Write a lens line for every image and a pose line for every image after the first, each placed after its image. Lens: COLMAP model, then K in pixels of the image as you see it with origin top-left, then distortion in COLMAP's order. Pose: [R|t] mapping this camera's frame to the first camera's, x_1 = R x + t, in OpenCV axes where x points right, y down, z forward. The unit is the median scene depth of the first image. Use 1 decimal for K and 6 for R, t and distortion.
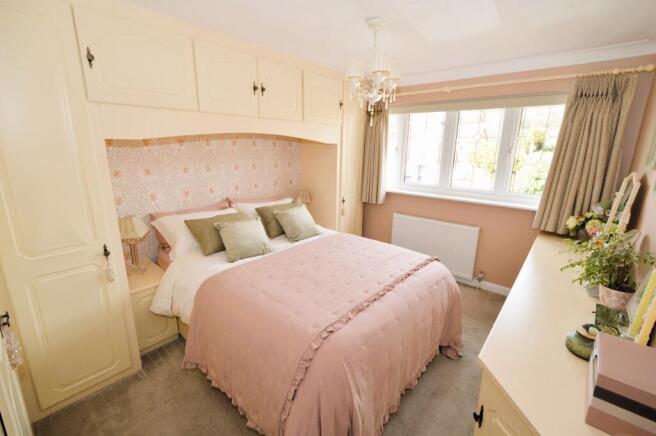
lens RADIAL K [[289.9, 0, 330.7], [0, 289.9, 216.0], [0, 0, 1]] dist [0.000008, -0.003157]
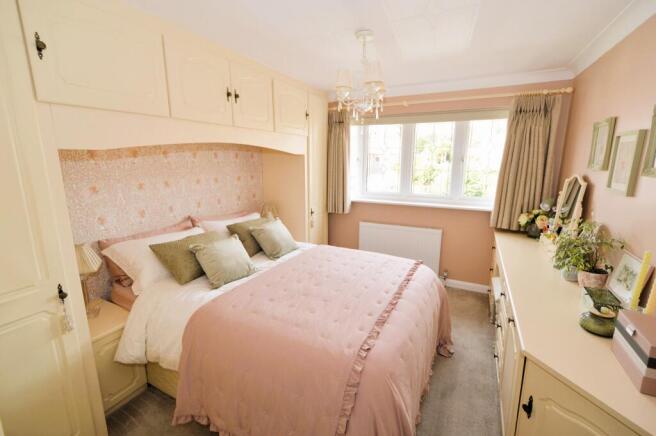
lens RADIAL K [[289.9, 0, 327.5], [0, 289.9, 215.8], [0, 0, 1]] dist [0.000008, -0.003157]
pose [[0.970619, -0.059130, 0.233245, -0.202935], [0.068978, 0.997029, -0.034285, -0.006685], [-0.230525, 0.049366, 0.971813, 0.059913]]
